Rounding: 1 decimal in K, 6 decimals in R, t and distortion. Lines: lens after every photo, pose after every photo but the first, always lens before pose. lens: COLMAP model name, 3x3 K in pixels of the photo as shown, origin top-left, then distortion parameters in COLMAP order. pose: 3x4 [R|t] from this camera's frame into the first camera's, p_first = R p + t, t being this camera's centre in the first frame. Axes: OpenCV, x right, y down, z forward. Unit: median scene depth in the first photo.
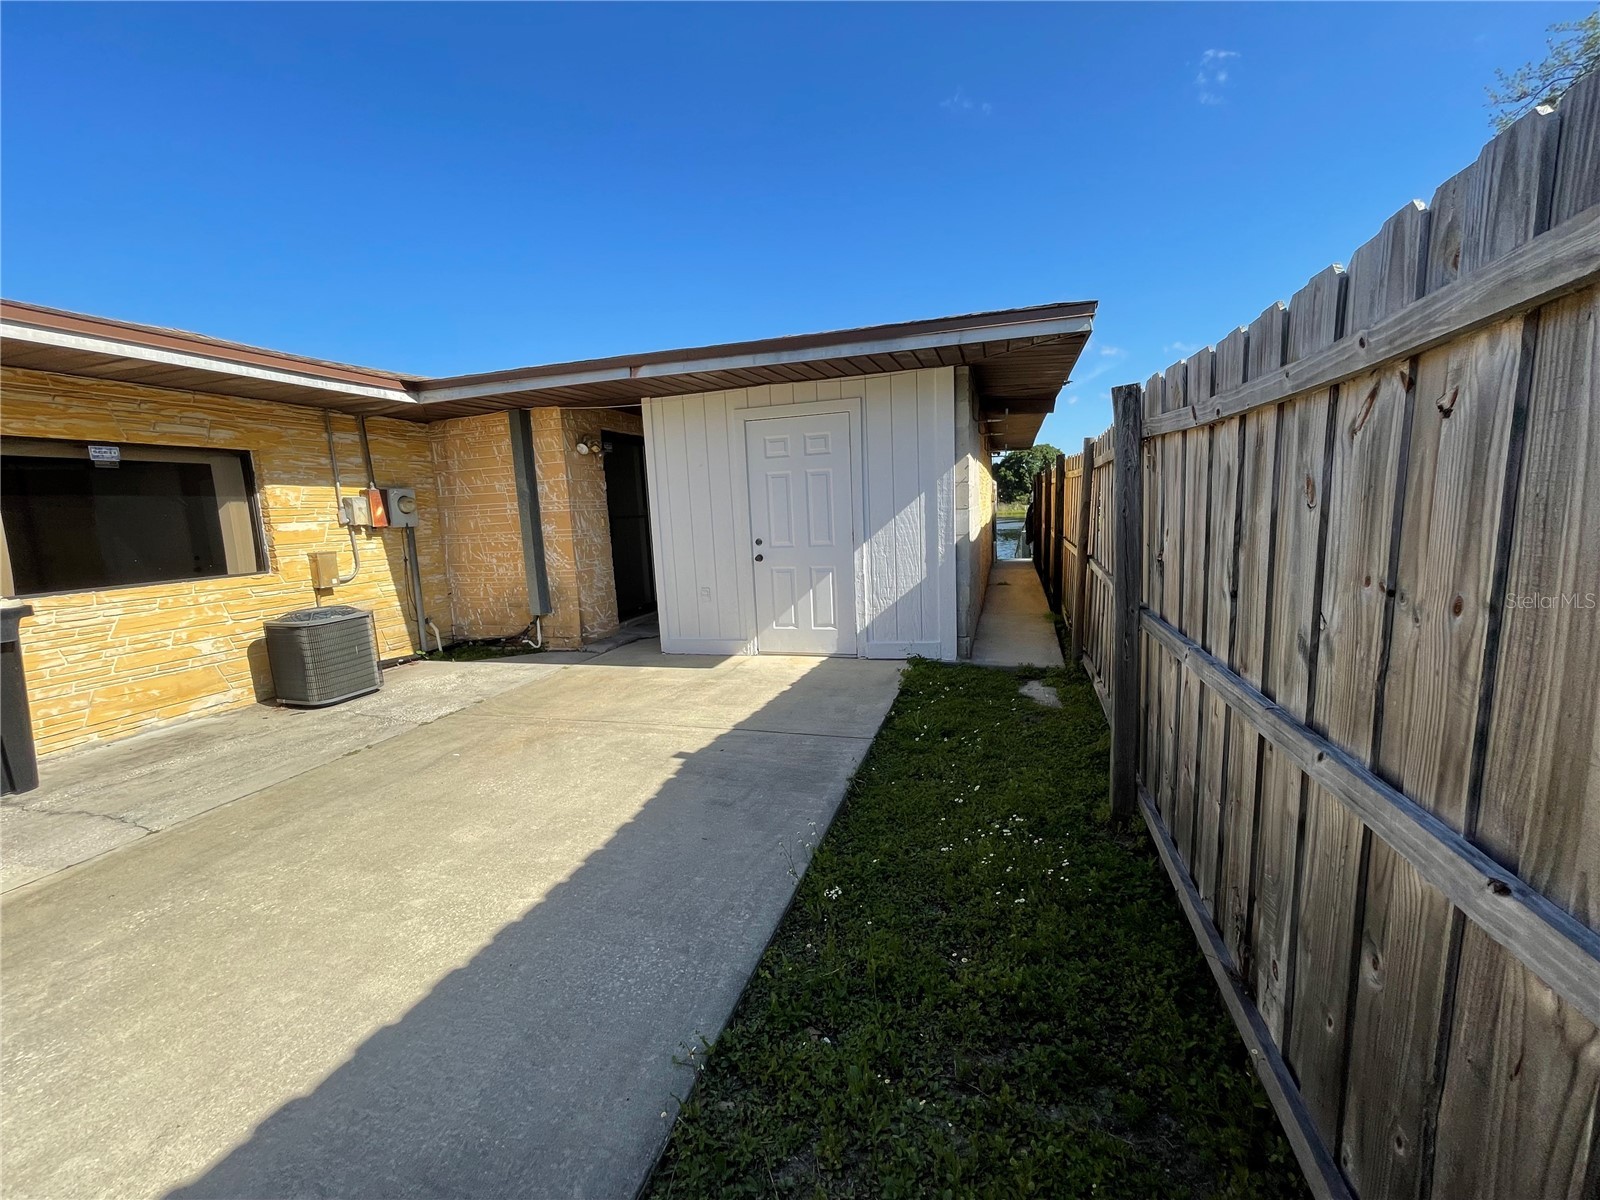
lens RADIAL K [[651.9, 0, 798.3], [0, 651.9, 602.0], [0, 0, 1]] dist [-0.006496, 0.001263]
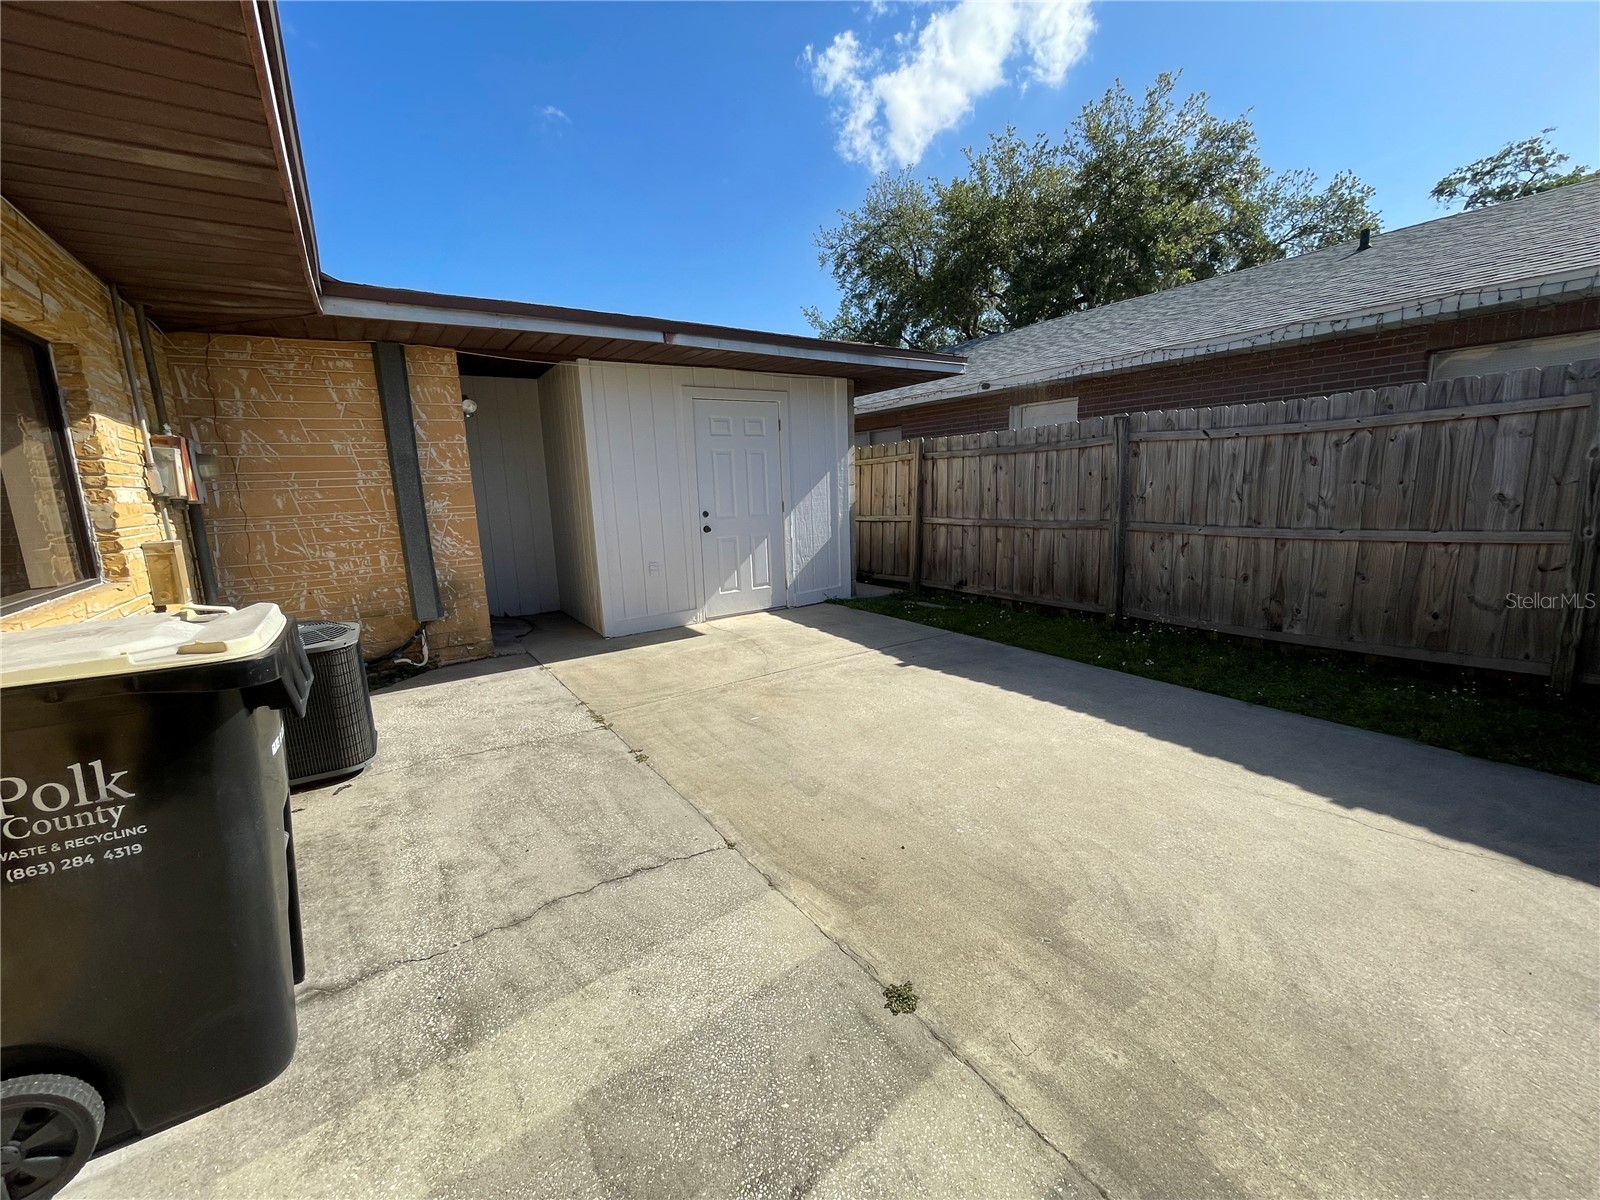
lens RADIAL K [[651.9, 0, 796.9], [0, 651.9, 603.5], [0, 0, 1]] dist [-0.006496, 0.001263]
pose [[0.628304, -0.121532, 0.768417, -0.993333], [0.122424, 0.990862, 0.056613, 0.013742], [-0.768275, 0.058502, 0.637441, 0.263048]]
